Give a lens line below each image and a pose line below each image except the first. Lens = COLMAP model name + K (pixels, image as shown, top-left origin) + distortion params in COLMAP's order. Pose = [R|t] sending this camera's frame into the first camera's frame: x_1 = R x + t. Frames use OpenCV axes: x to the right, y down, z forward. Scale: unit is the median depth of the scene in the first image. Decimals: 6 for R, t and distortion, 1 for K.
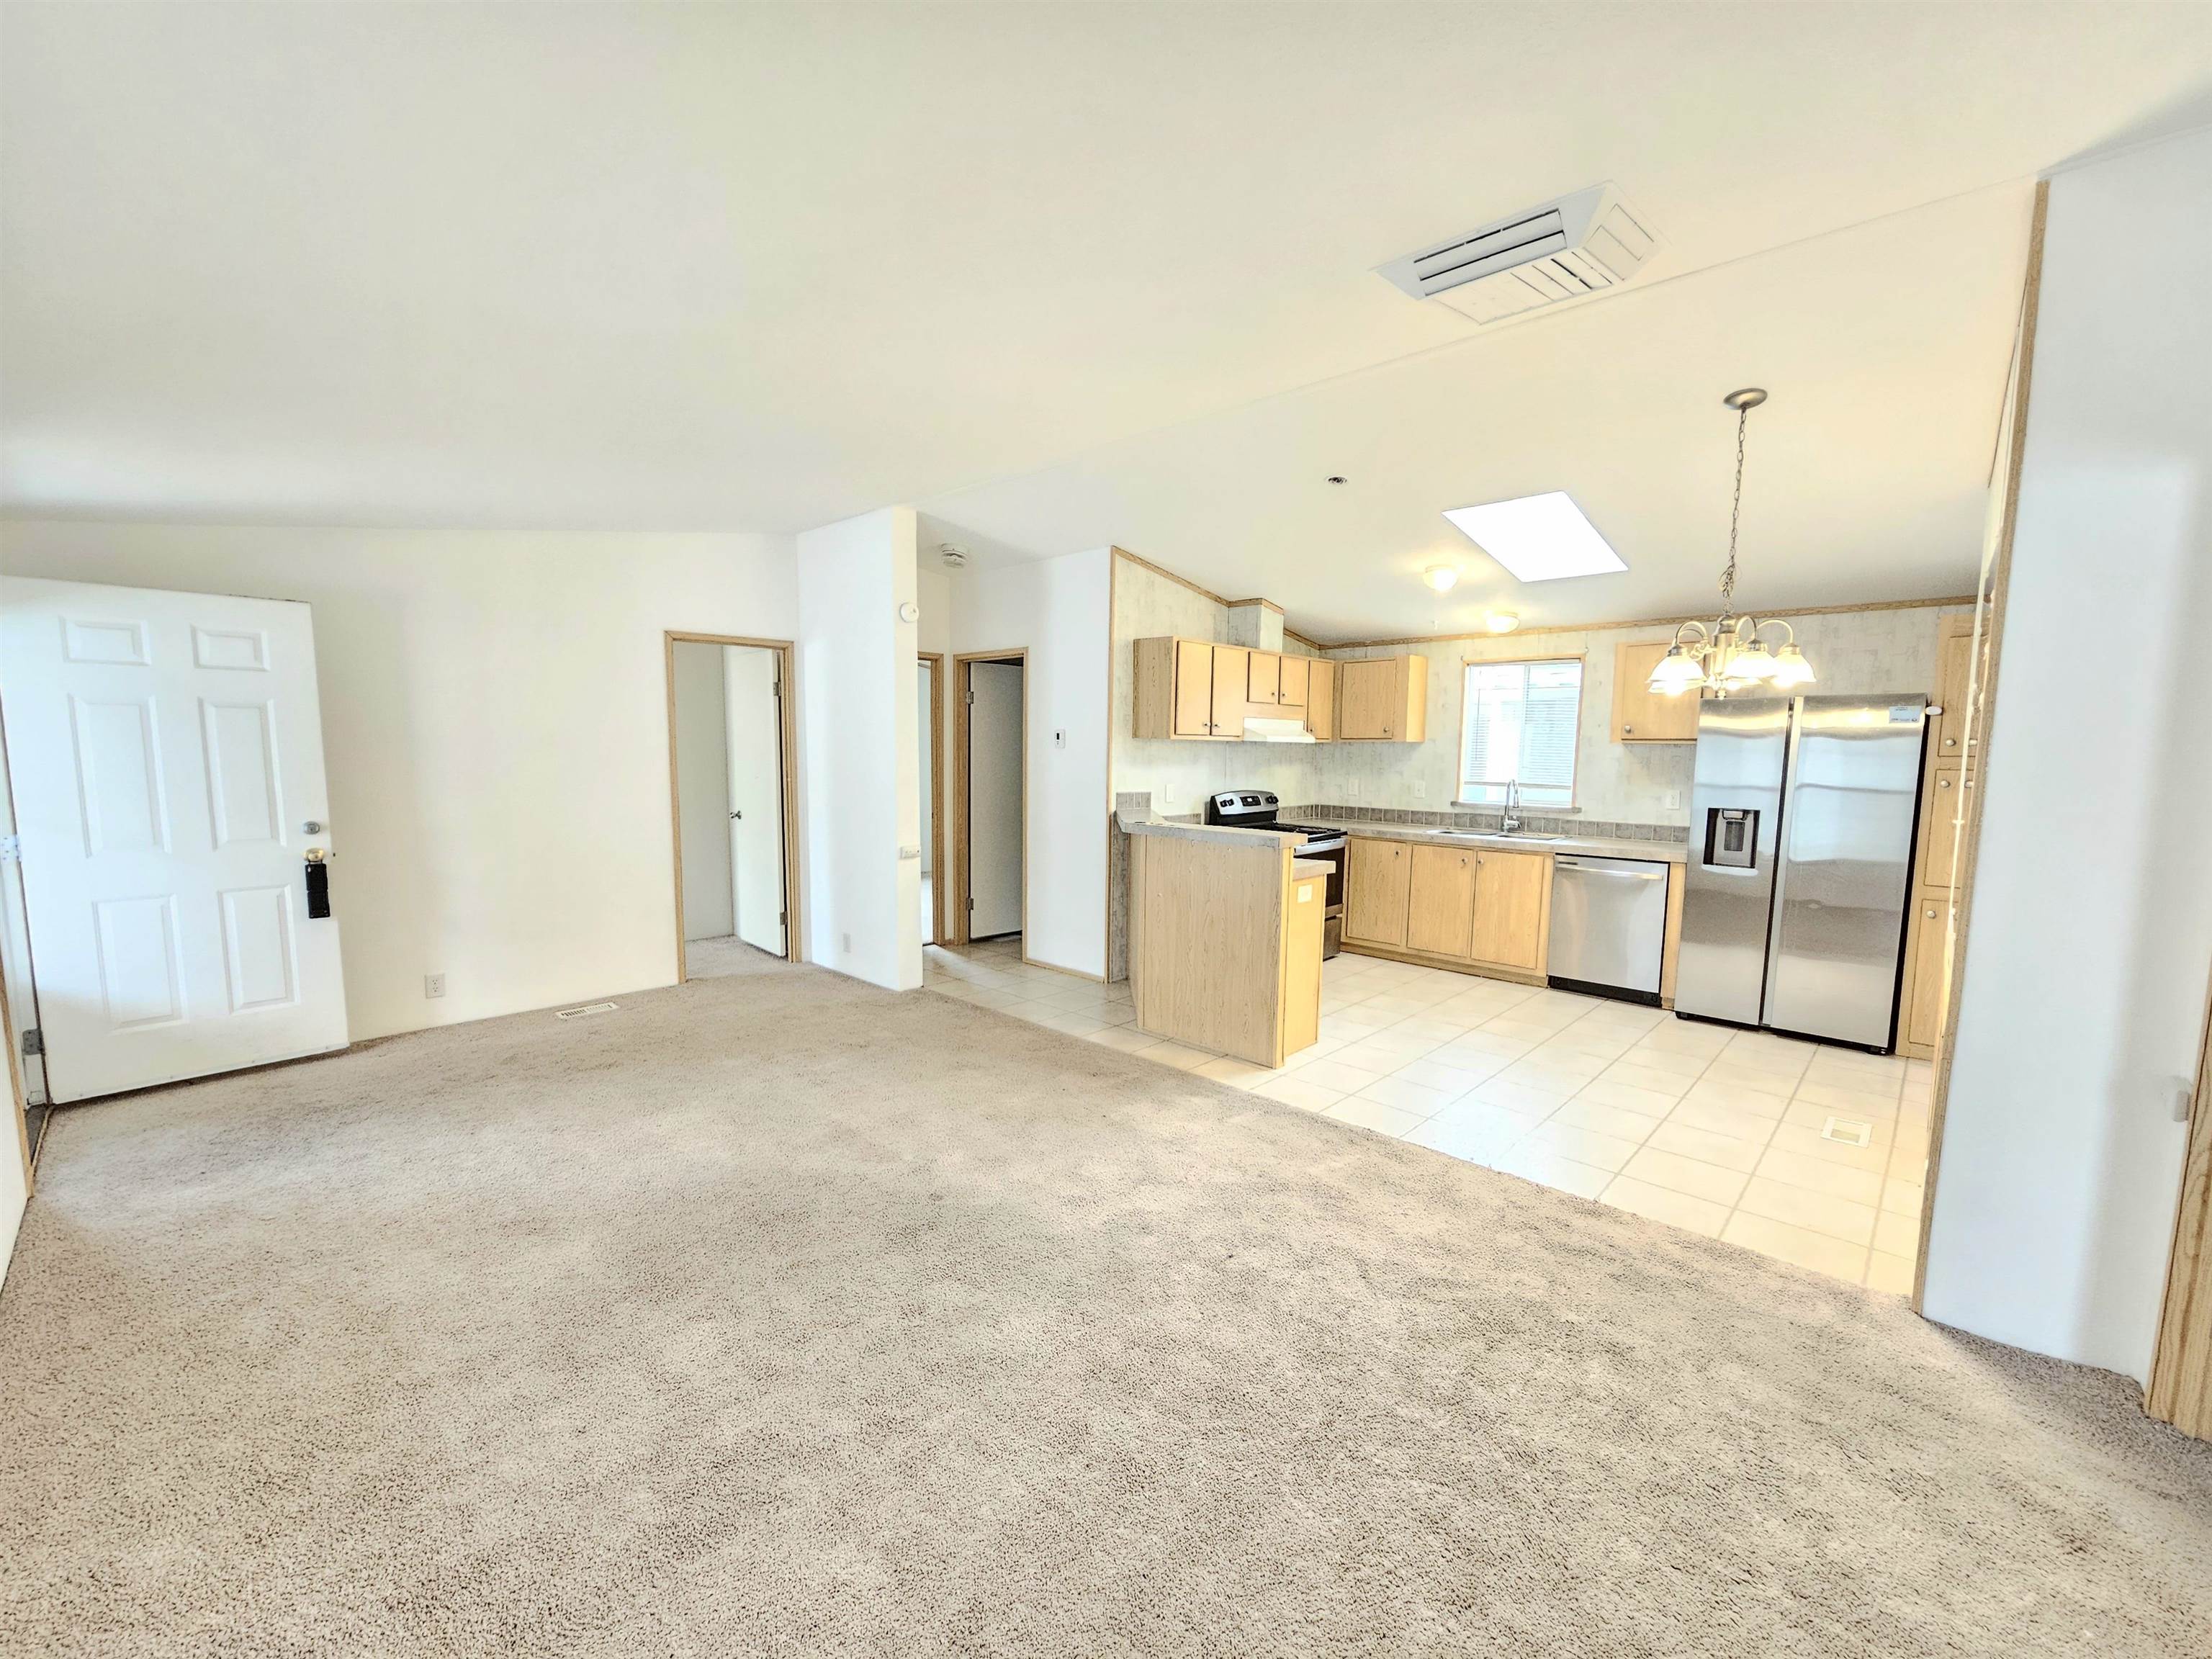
lens RADIAL K [[903.0, 0, 1102.9], [0, 903.0, 839.8], [0, 0, 1]] dist [-0.006753, -0.000397]
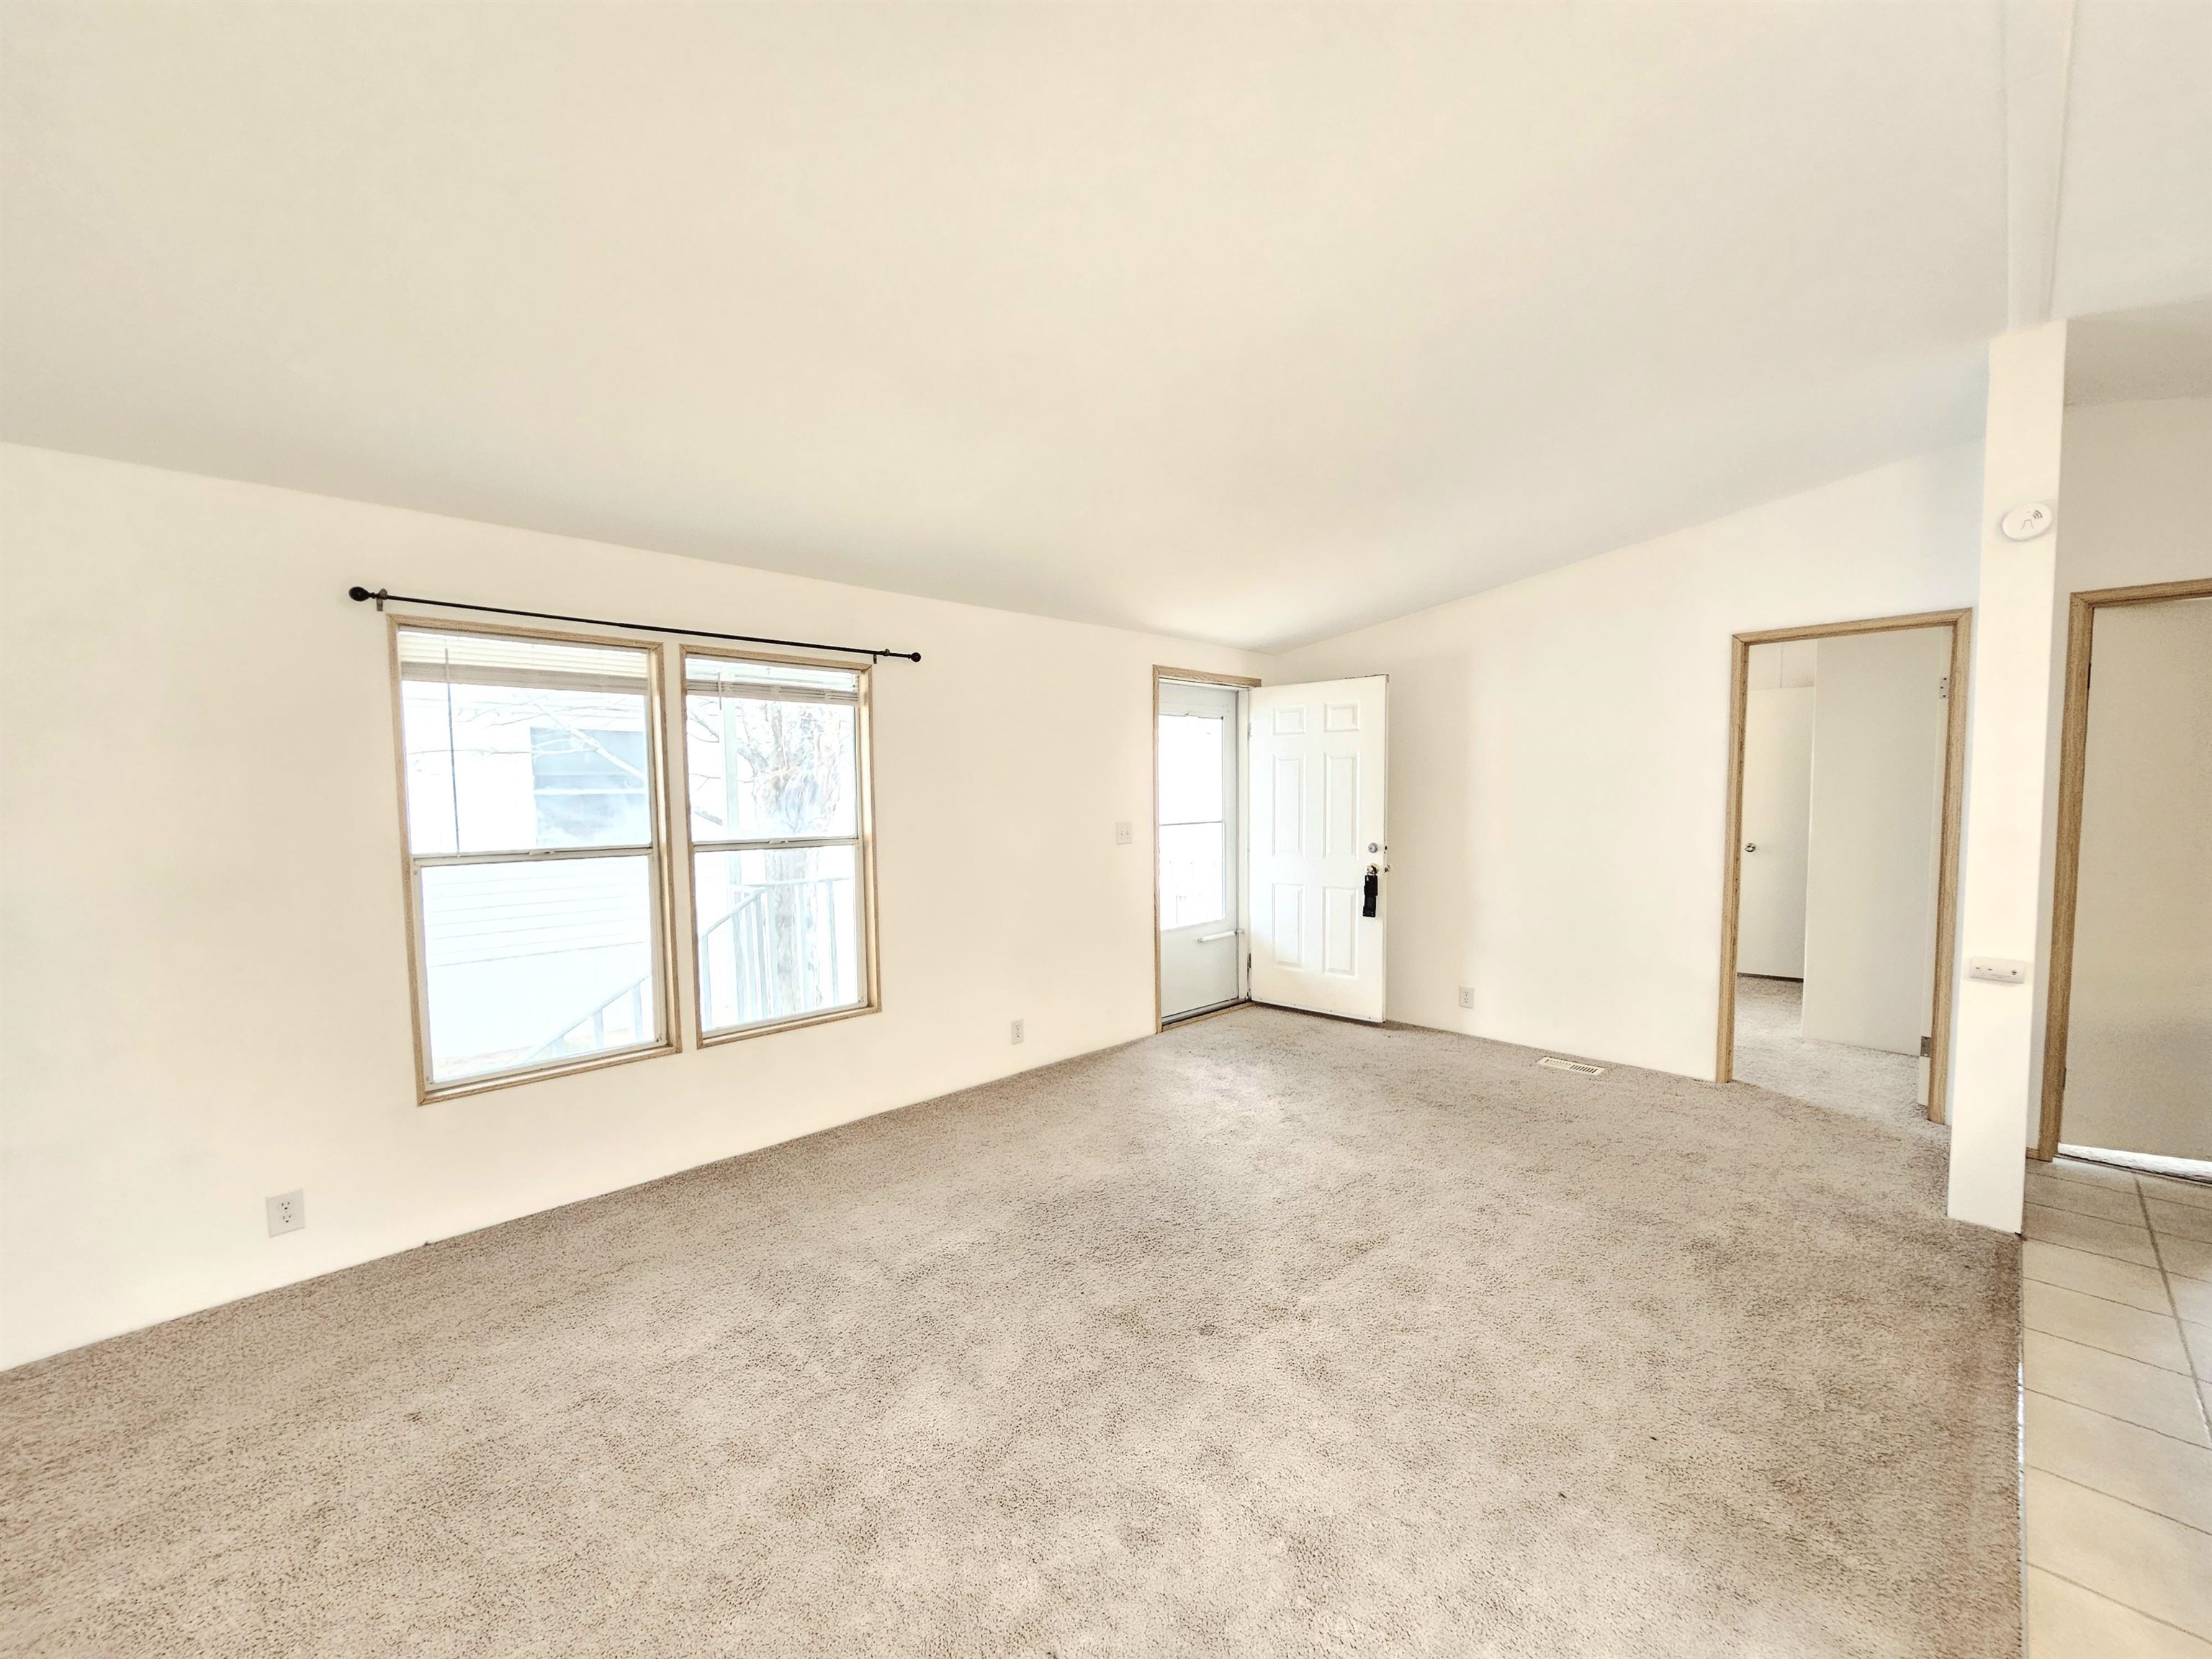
lens RADIAL K [[903.0, 0, 1097.7], [0, 903.0, 847.5], [0, 0, 1]] dist [-0.006753, -0.000397]
pose [[-0.033772, 0.057942, -0.997749, 0.444442], [-0.093405, 0.993766, 0.060872, -0.056265], [0.995055, 0.095250, -0.028150, 0.648977]]
